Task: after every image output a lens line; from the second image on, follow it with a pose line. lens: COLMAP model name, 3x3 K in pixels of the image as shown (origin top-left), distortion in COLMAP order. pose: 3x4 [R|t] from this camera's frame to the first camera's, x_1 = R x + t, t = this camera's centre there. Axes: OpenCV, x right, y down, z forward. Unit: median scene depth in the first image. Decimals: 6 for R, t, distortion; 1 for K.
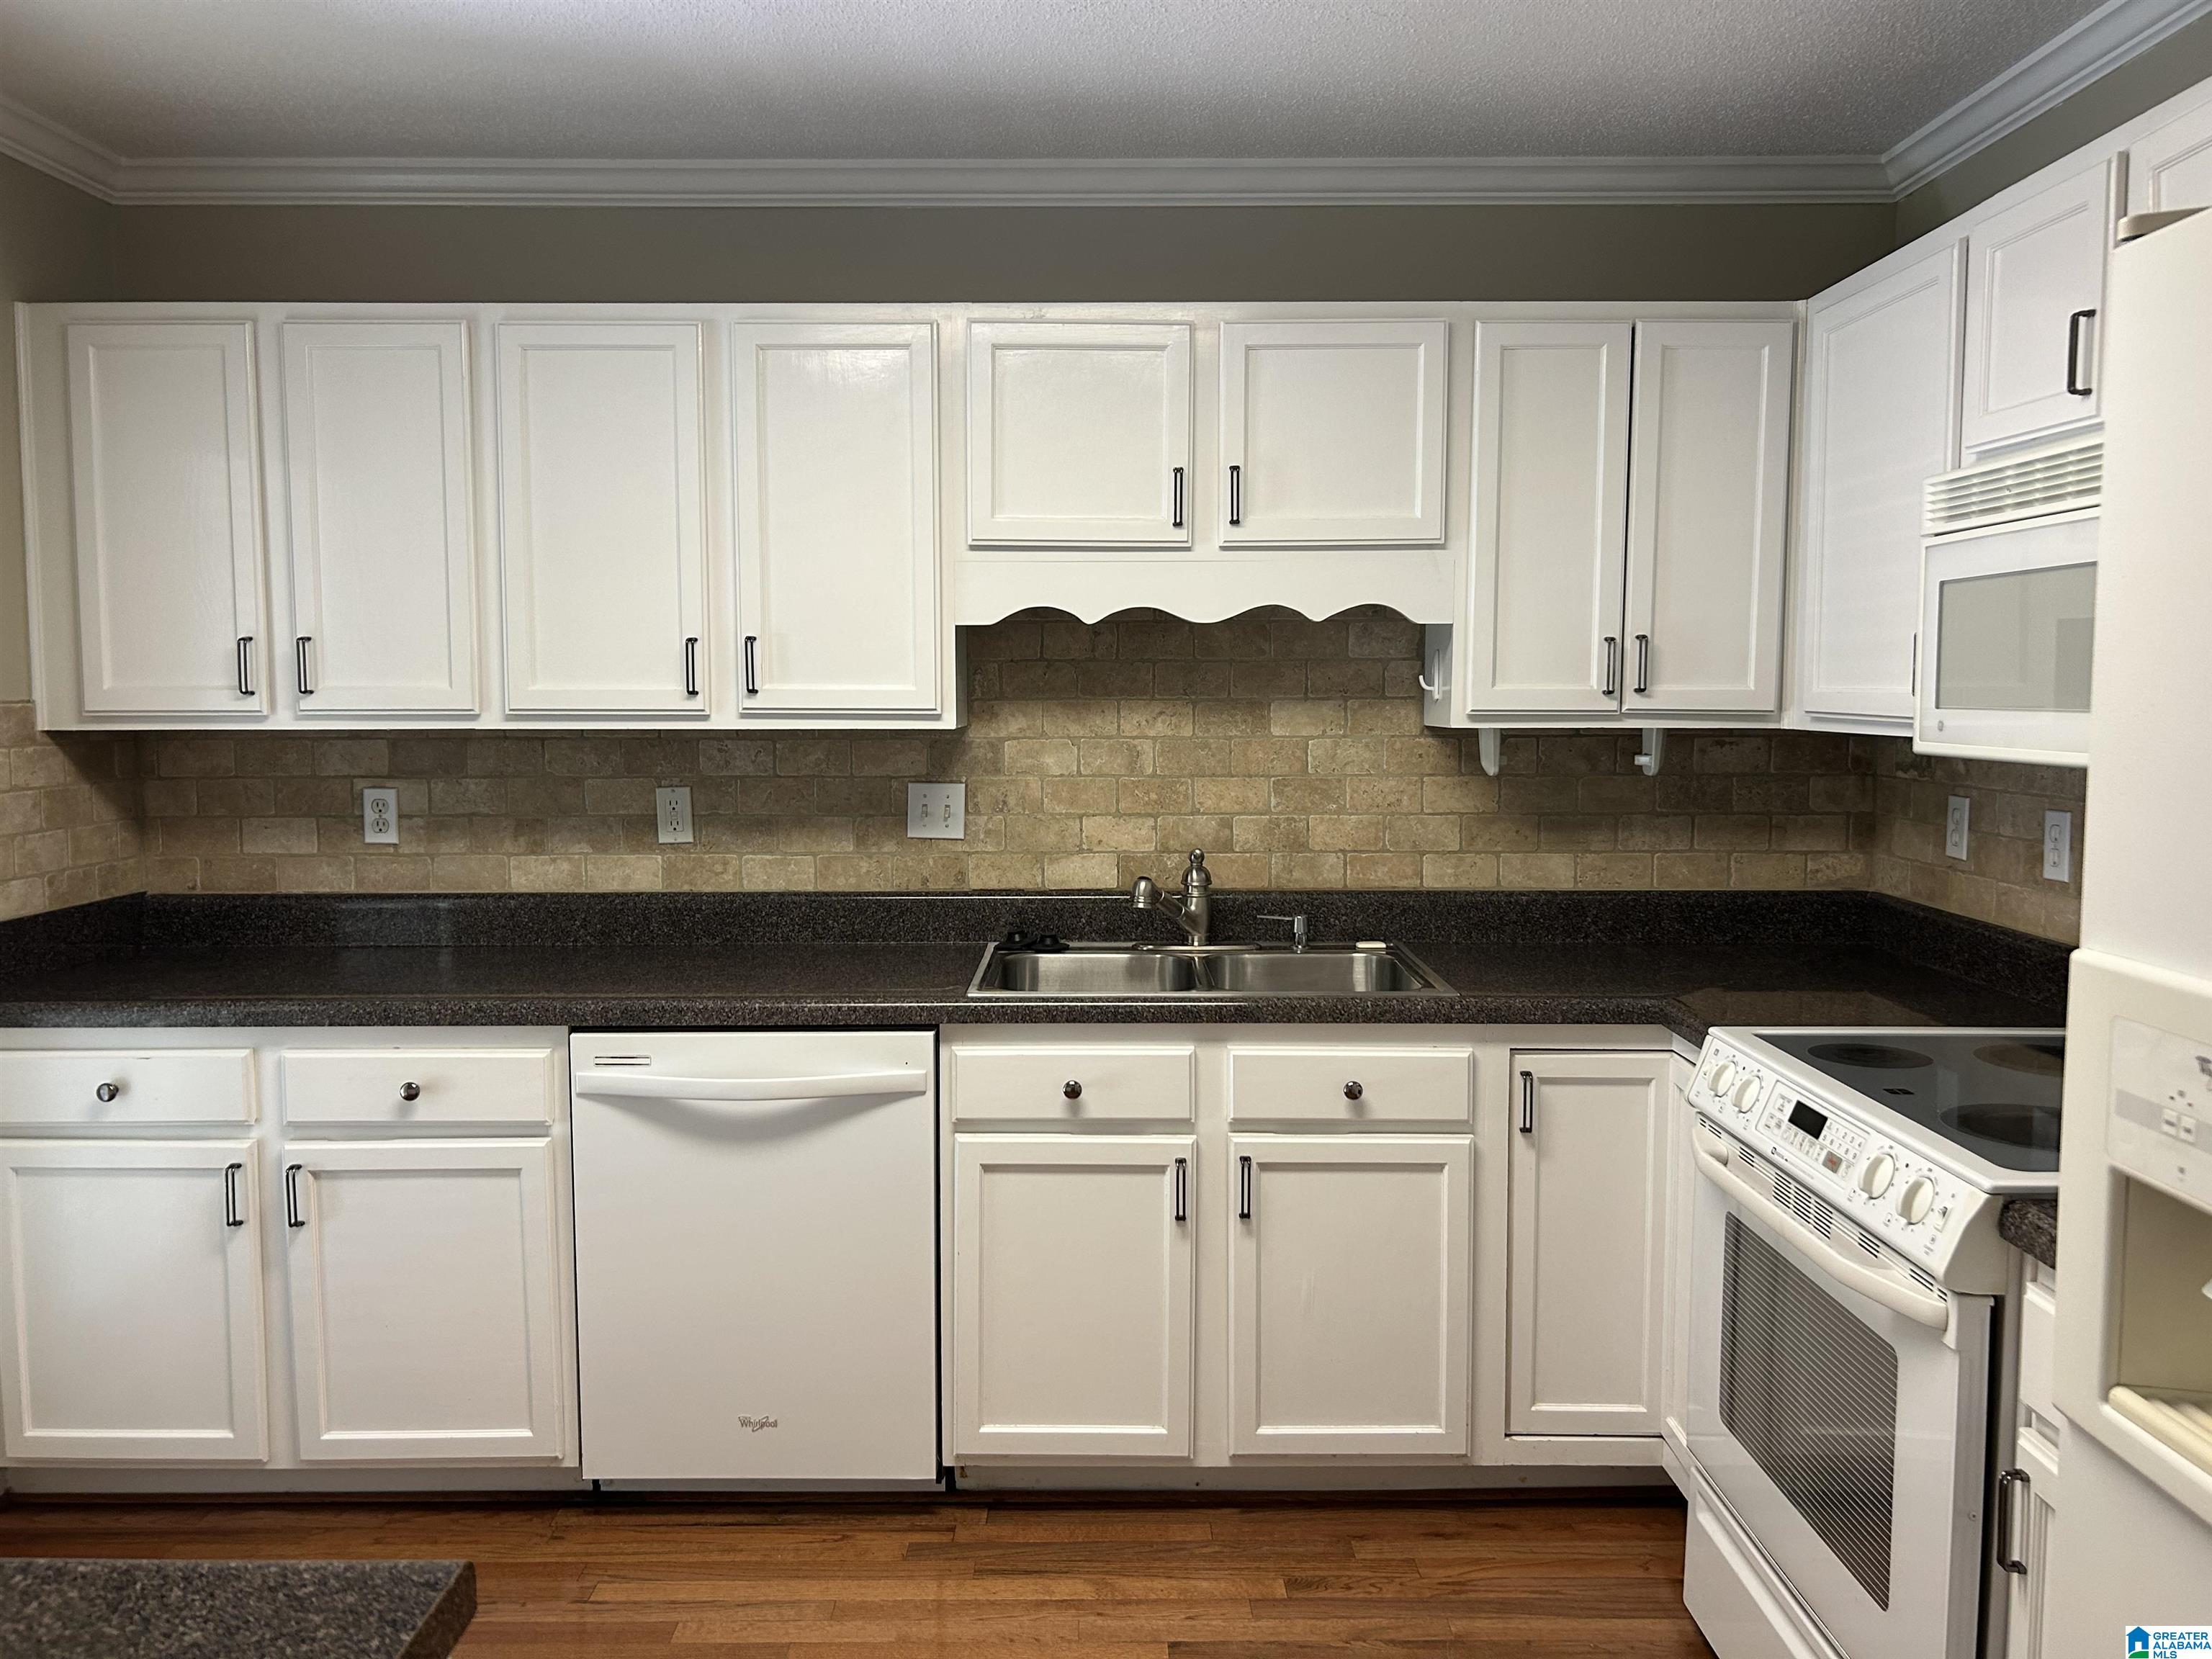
lens RADIAL K [[1659.5, 0, 1097.7], [0, 1659.5, 826.1], [0, 0, 1]] dist [0.050622, -0.011753]
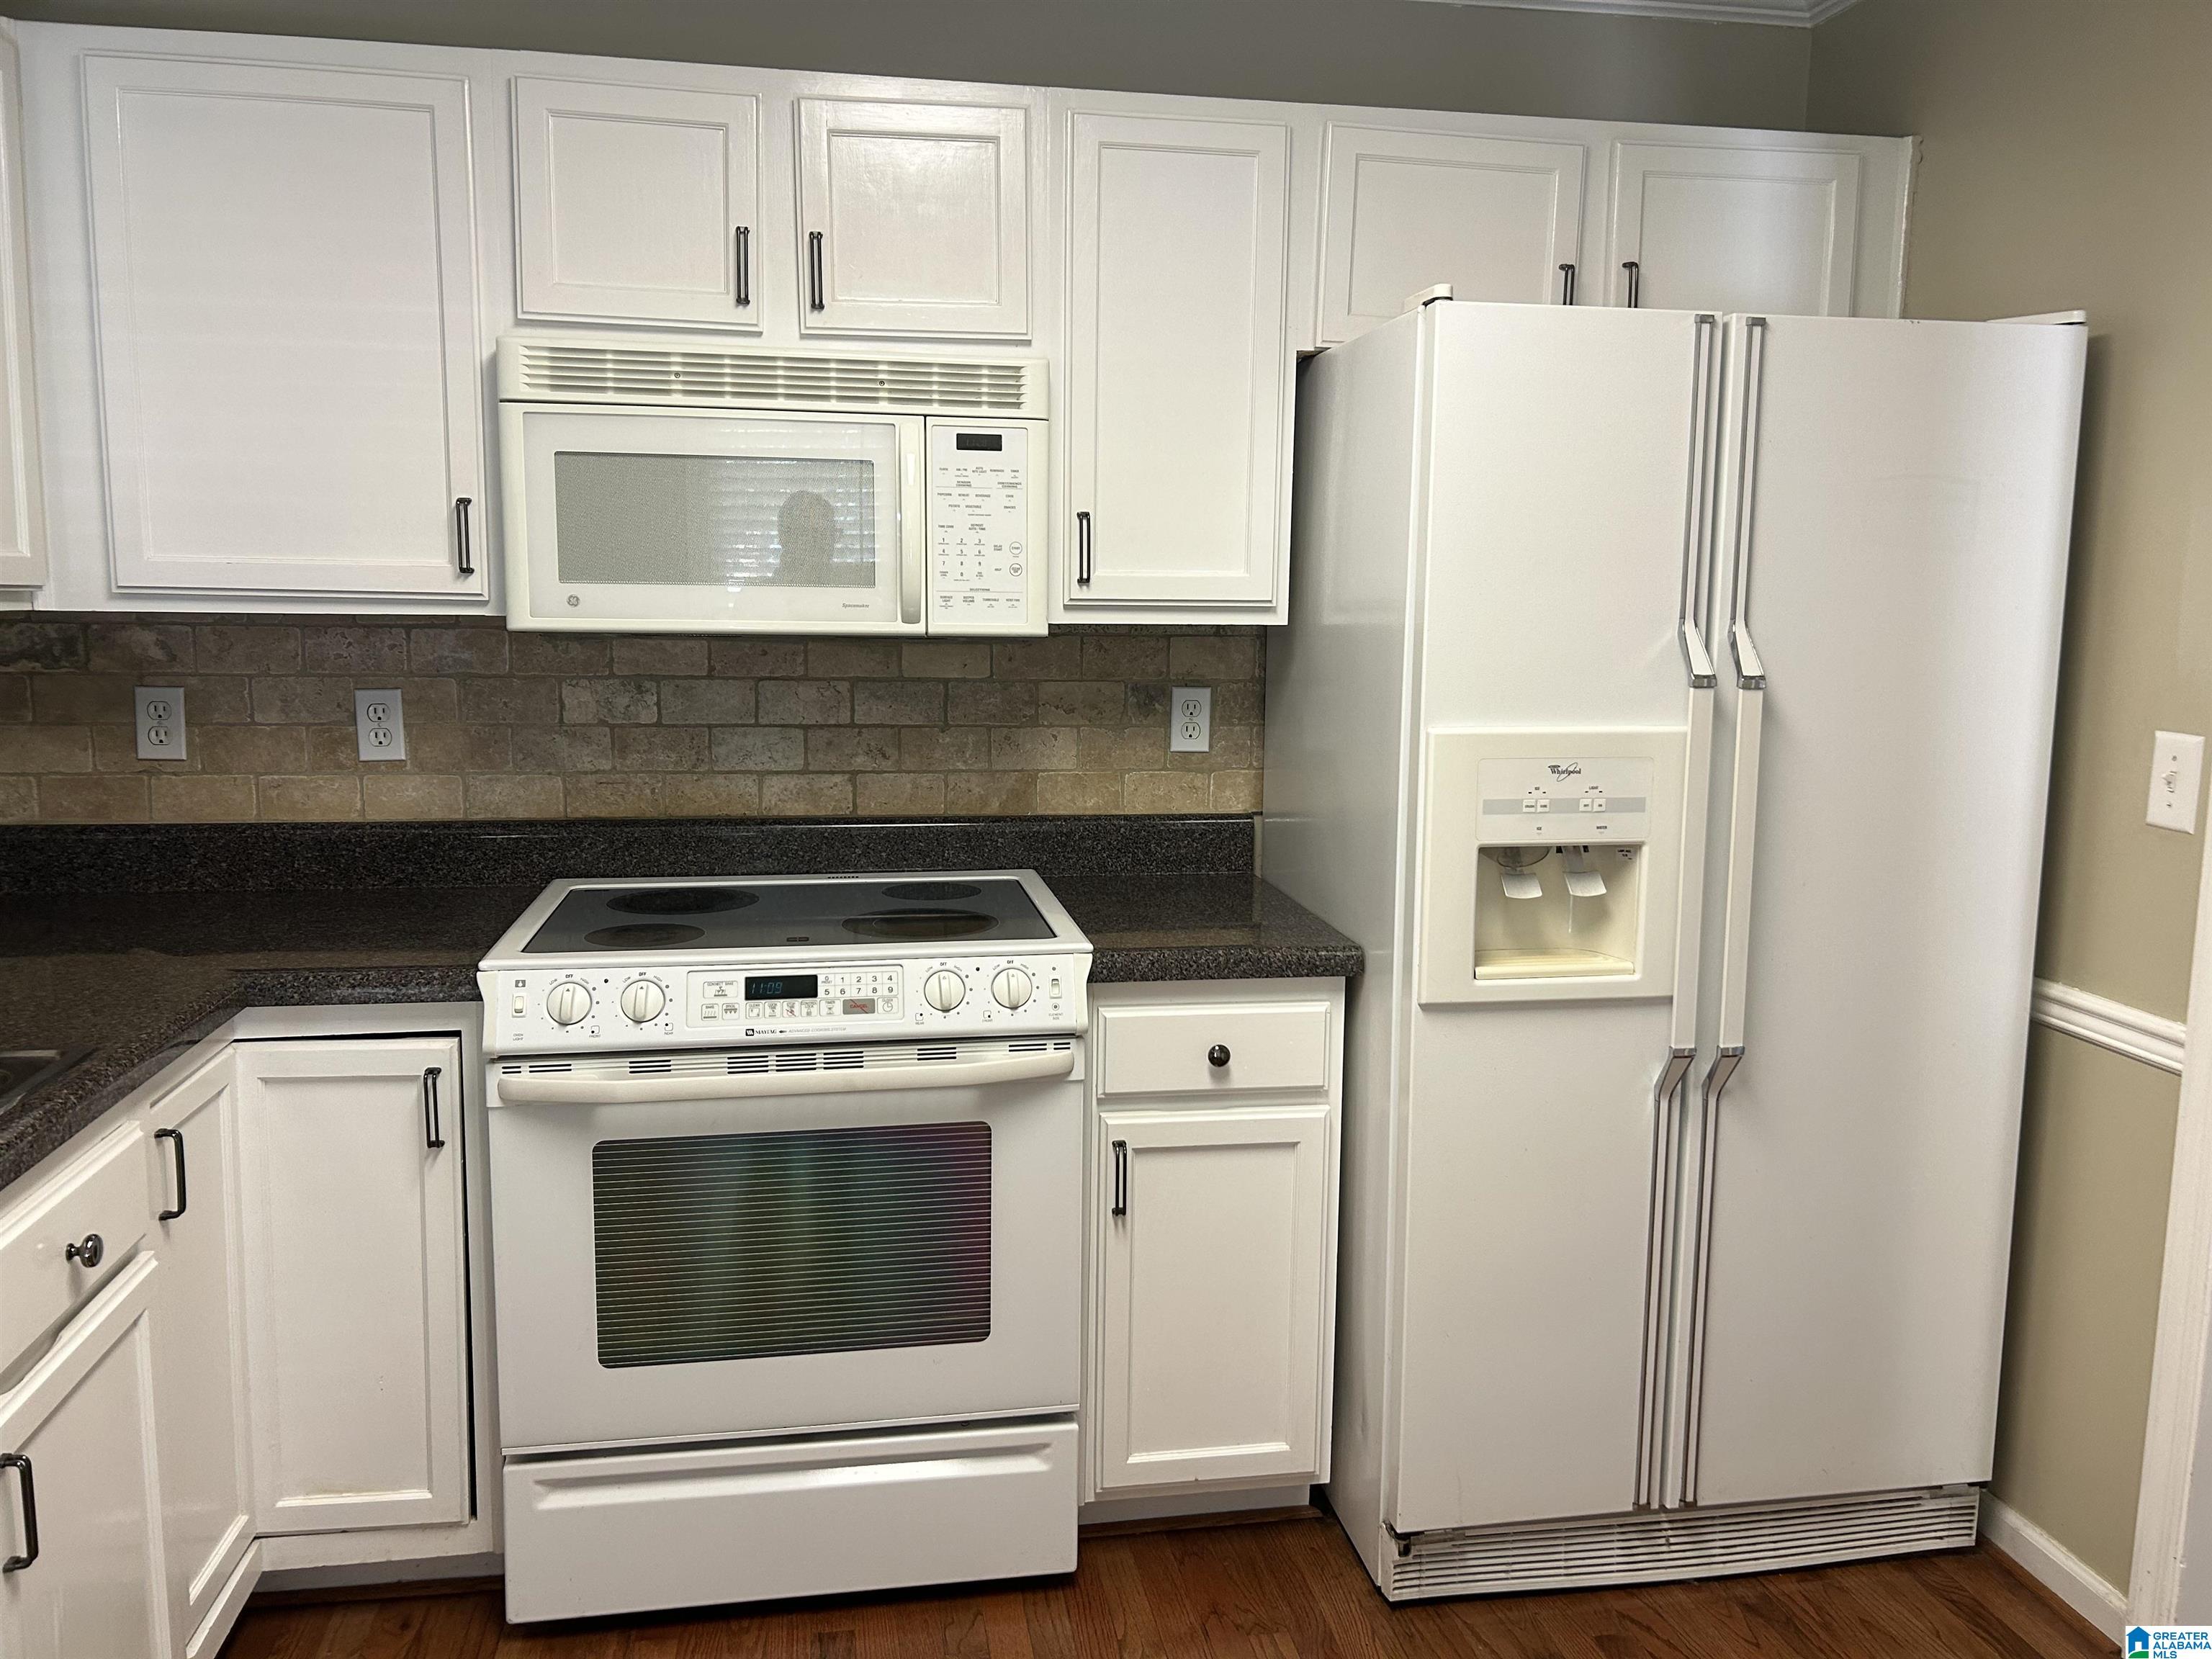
lens RADIAL K [[1659.5, 0, 1104.0], [0, 1659.5, 814.6], [0, 0, 1]] dist [0.050622, -0.011753]
pose [[-0.169508, -0.131481, 0.976719, -0.371846], [0.071174, 0.986840, 0.145196, -0.039480], [-0.982955, 0.094129, -0.157920, 0.606303]]
